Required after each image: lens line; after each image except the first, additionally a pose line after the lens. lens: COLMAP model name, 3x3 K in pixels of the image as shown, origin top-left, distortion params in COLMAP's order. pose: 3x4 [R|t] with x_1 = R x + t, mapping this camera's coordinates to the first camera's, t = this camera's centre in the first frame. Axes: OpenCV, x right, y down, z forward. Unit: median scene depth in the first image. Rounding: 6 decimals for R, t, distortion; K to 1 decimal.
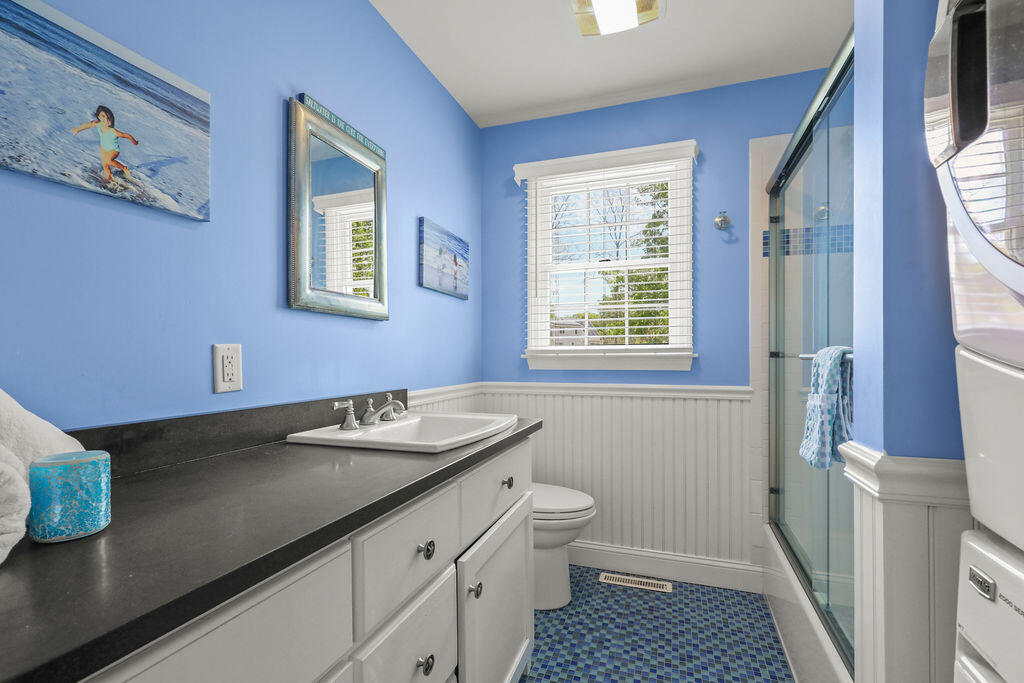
lens RADIAL K [[462.0, 0, 512.6], [0, 462.0, 354.0], [0, 0, 1]] dist [0.000940, 0.000305]
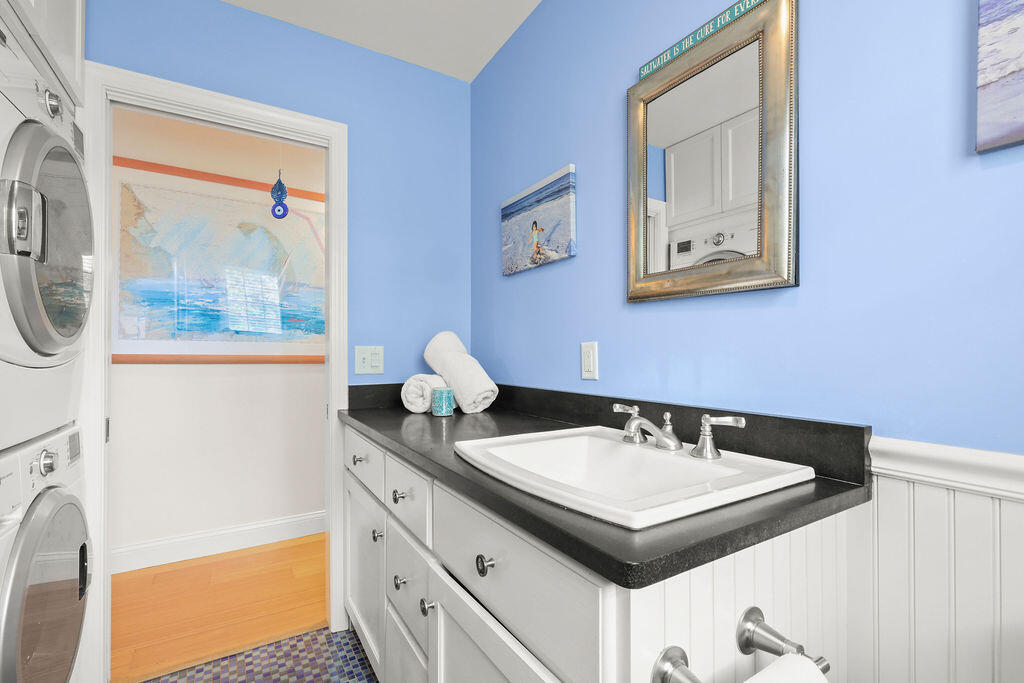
lens RADIAL K [[463.8, 0, 514.1], [0, 463.8, 352.4], [0, 0, 1]] dist [0.001001, -0.000509]
pose [[-0.625784, 0.004618, -0.779983, 0.335988], [0.003257, 0.999989, 0.003308, 0.001061], [0.779990, -0.000470, -0.625792, 1.070018]]
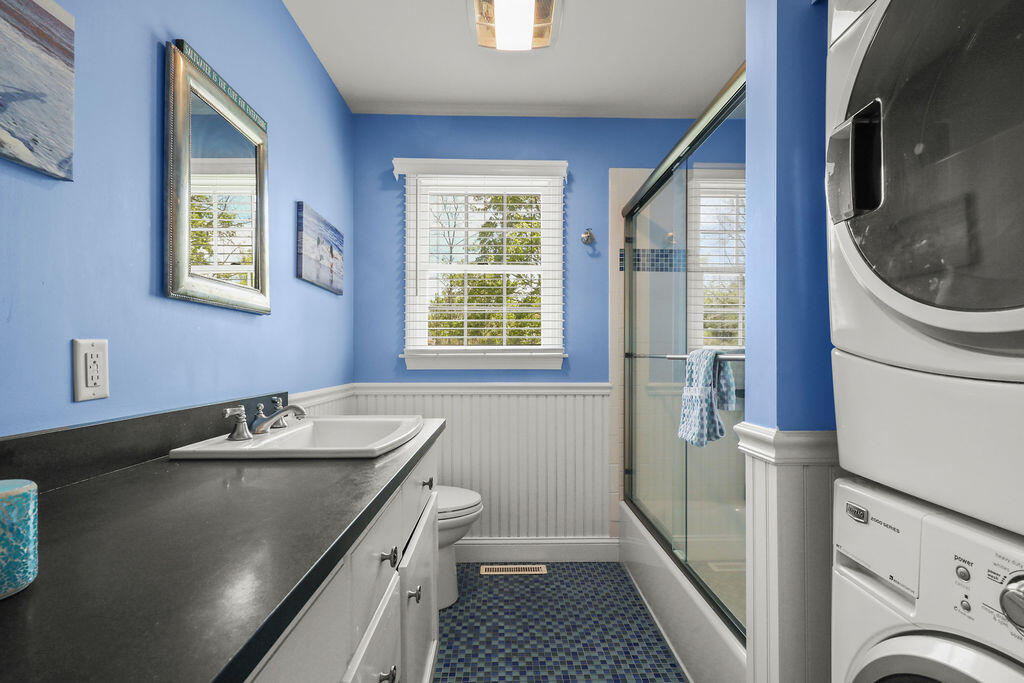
lens RADIAL K [[463.8, 0, 514.1], [0, 463.8, 352.4], [0, 0, 1]] dist [0.001001, -0.000509]
pose [[0.935775, 0.005774, 0.352549, -0.143656], [-0.004407, 0.999979, -0.004680, 0.001402], [-0.352569, 0.002825, 0.935782, 0.004735]]
